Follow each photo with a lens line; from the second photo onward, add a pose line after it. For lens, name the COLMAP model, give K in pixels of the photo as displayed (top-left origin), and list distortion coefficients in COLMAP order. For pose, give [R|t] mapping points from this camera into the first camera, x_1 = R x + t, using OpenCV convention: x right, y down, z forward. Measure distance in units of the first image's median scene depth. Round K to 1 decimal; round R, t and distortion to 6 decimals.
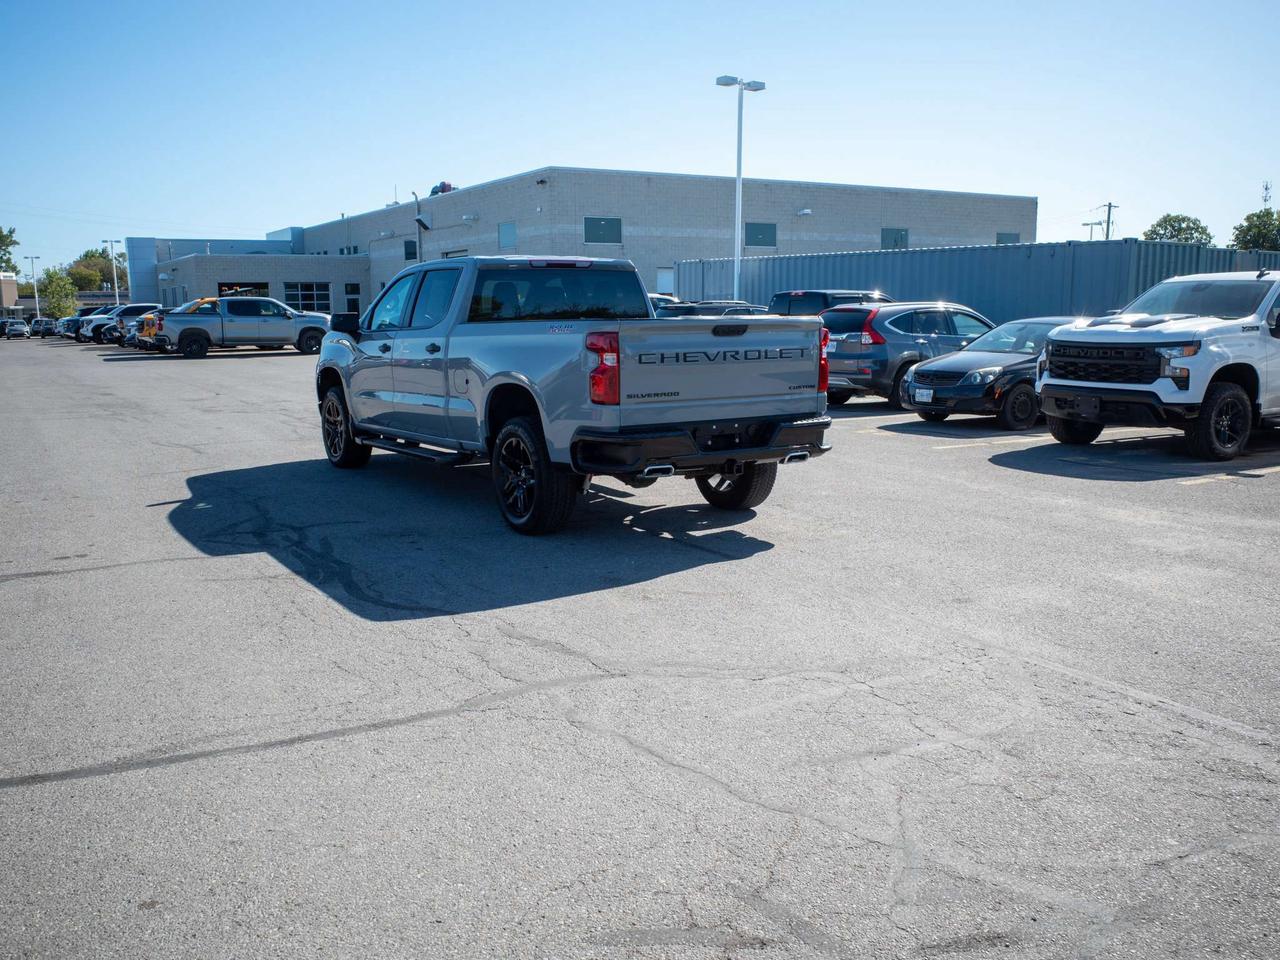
lens RADIAL K [[1134.4, 0, 640.3], [0, 1134.4, 485.0], [0, 0, 1]] dist [-0.066868, 0.075740]
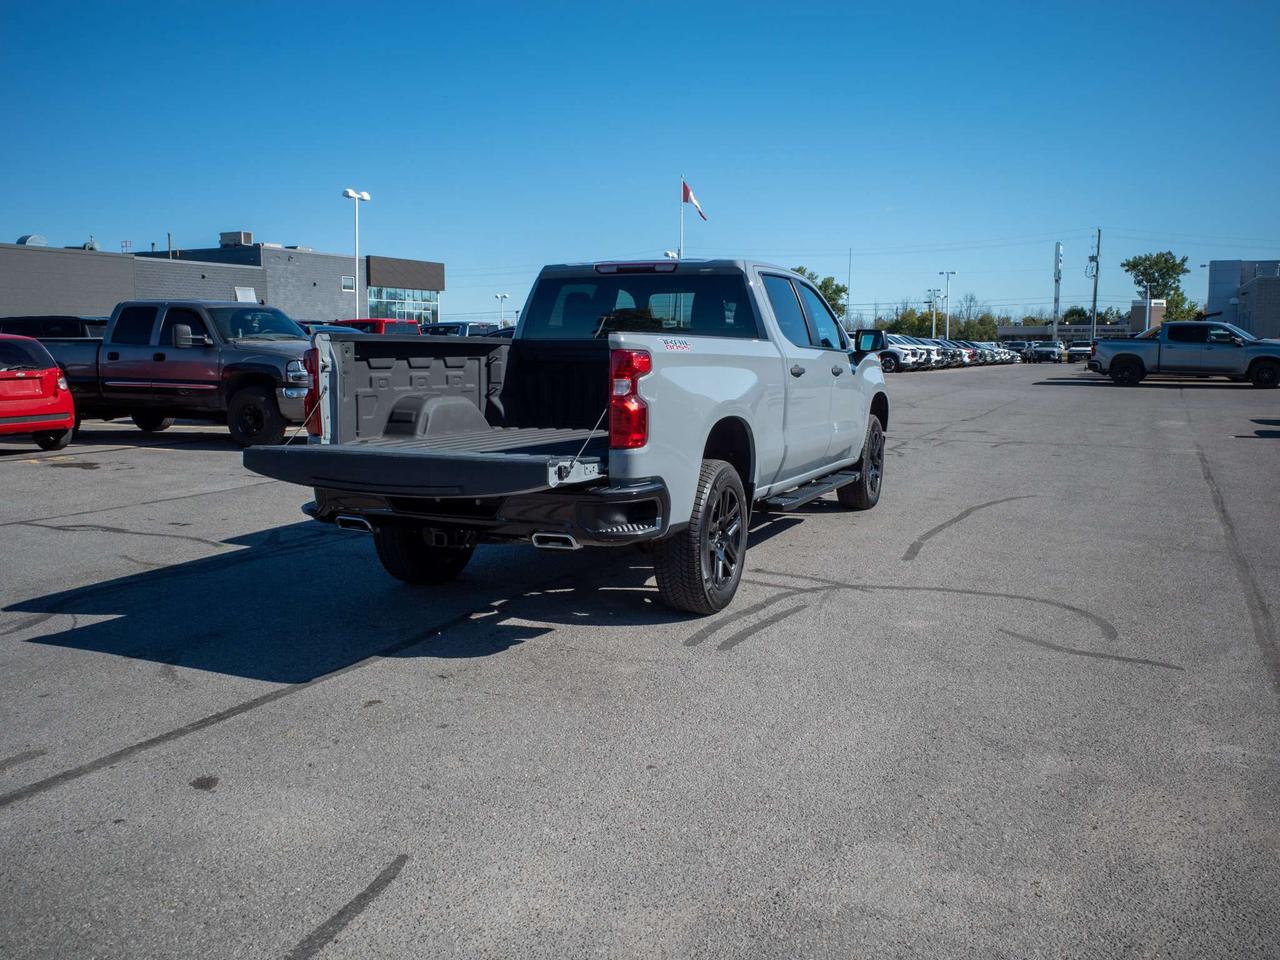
lens RADIAL K [[1134.4, 0, 641.0], [0, 1134.4, 484.7], [0, 0, 1]] dist [-0.066868, 0.075740]
pose [[0.563144, 0.114912, -0.818330, 0.186094], [-0.134450, 0.989830, 0.046471, -0.024804], [0.815348, 0.083854, 0.572867, 0.169739]]
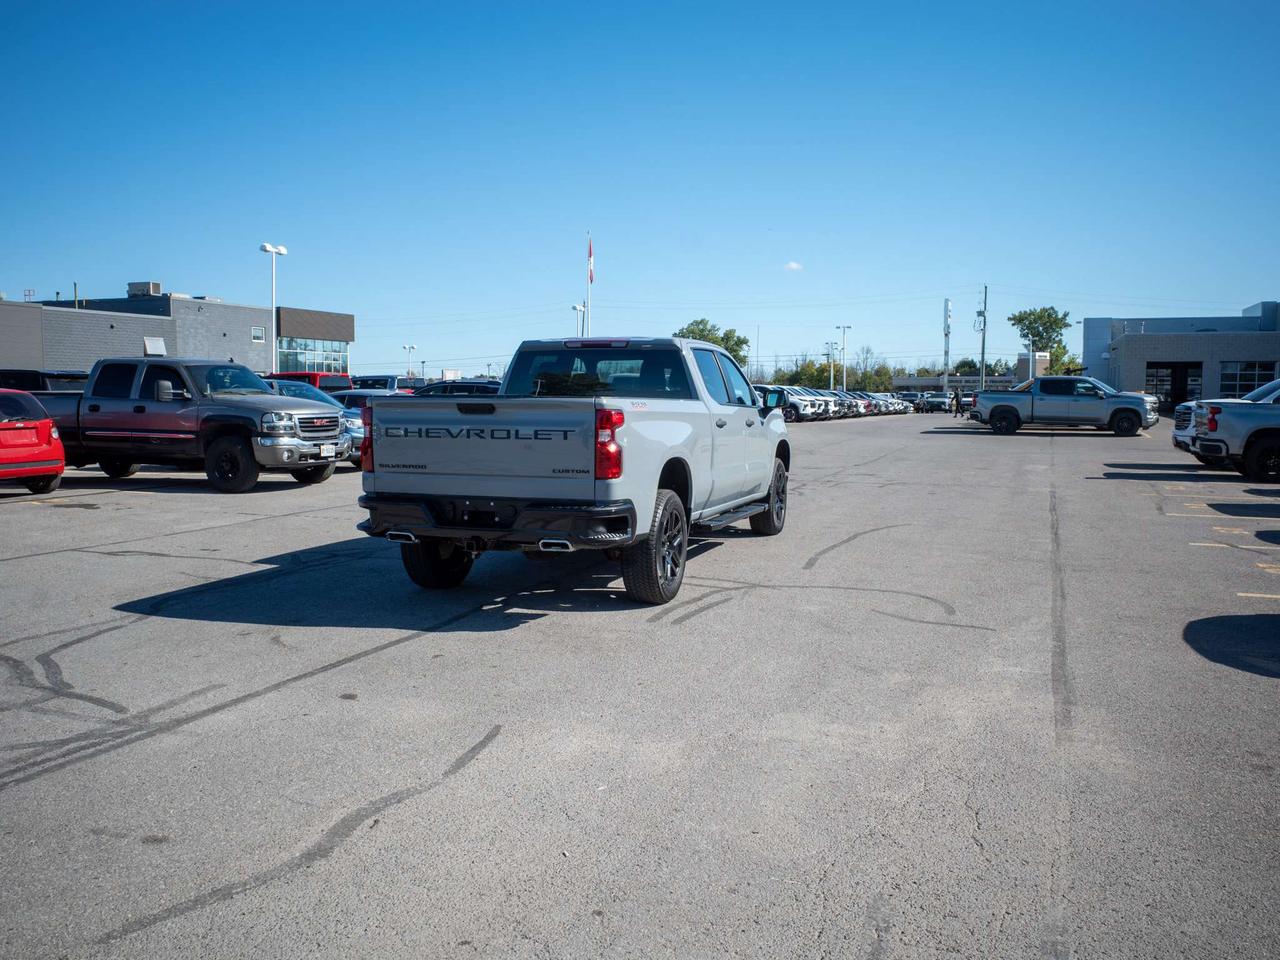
lens RADIAL K [[1134.4, 0, 641.5], [0, 1134.4, 480.7], [0, 0, 1]] dist [-0.066868, 0.075740]
pose [[0.631292, 0.073535, -0.772051, 0.235738], [-0.129550, 0.991506, -0.011494, -0.019724], [0.764648, 0.107276, 0.635456, 0.117057]]
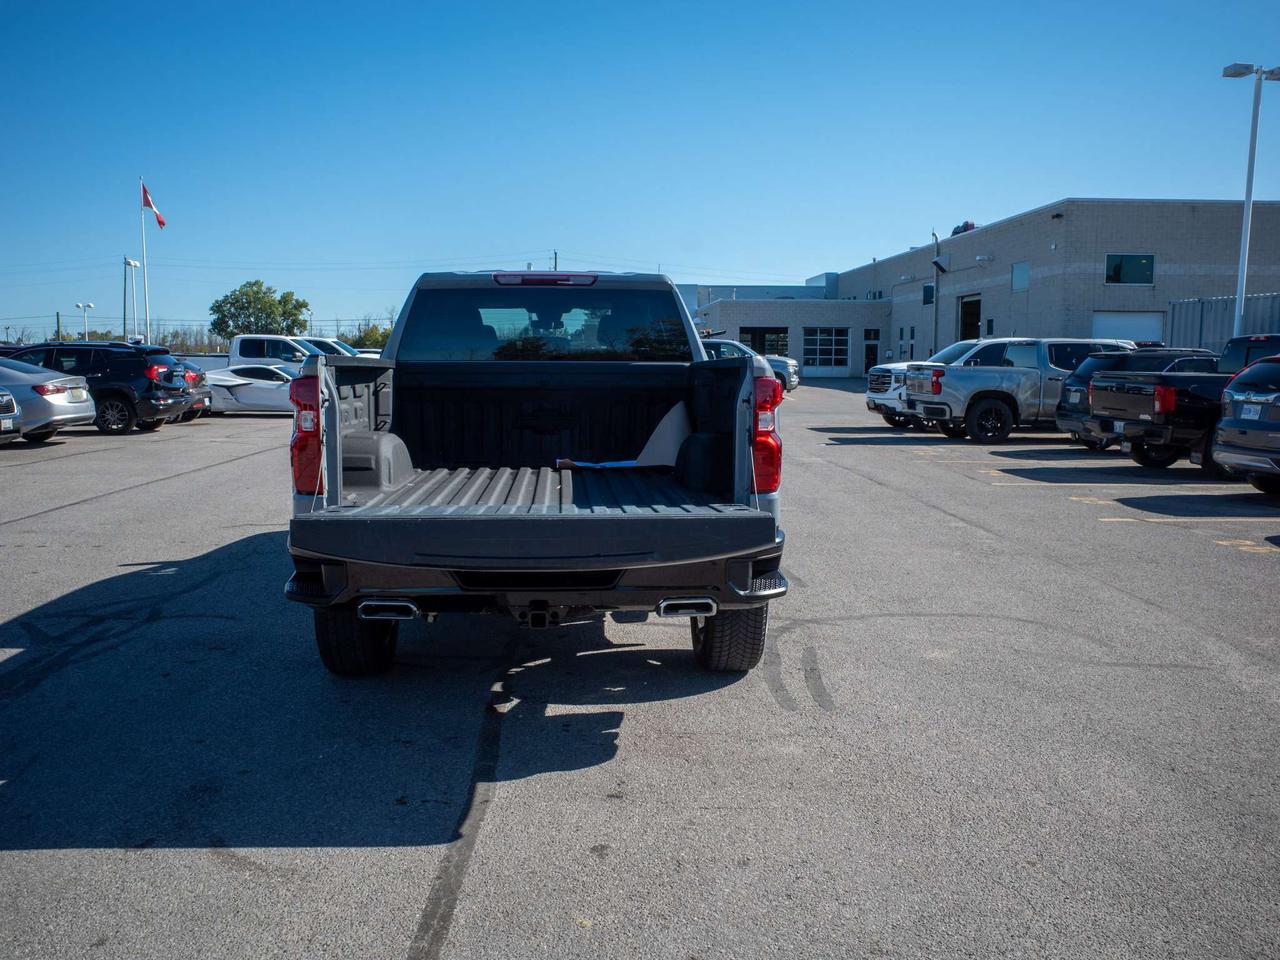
lens RADIAL K [[1134.4, 0, 643.2], [0, 1134.4, 486.9], [0, 0, 1]] dist [-0.066868, 0.075740]
pose [[0.878033, 0.066863, -0.473906, 0.098630], [-0.085725, 0.996151, -0.018282, -0.018516], [0.470860, 0.056678, 0.880386, 0.128686]]
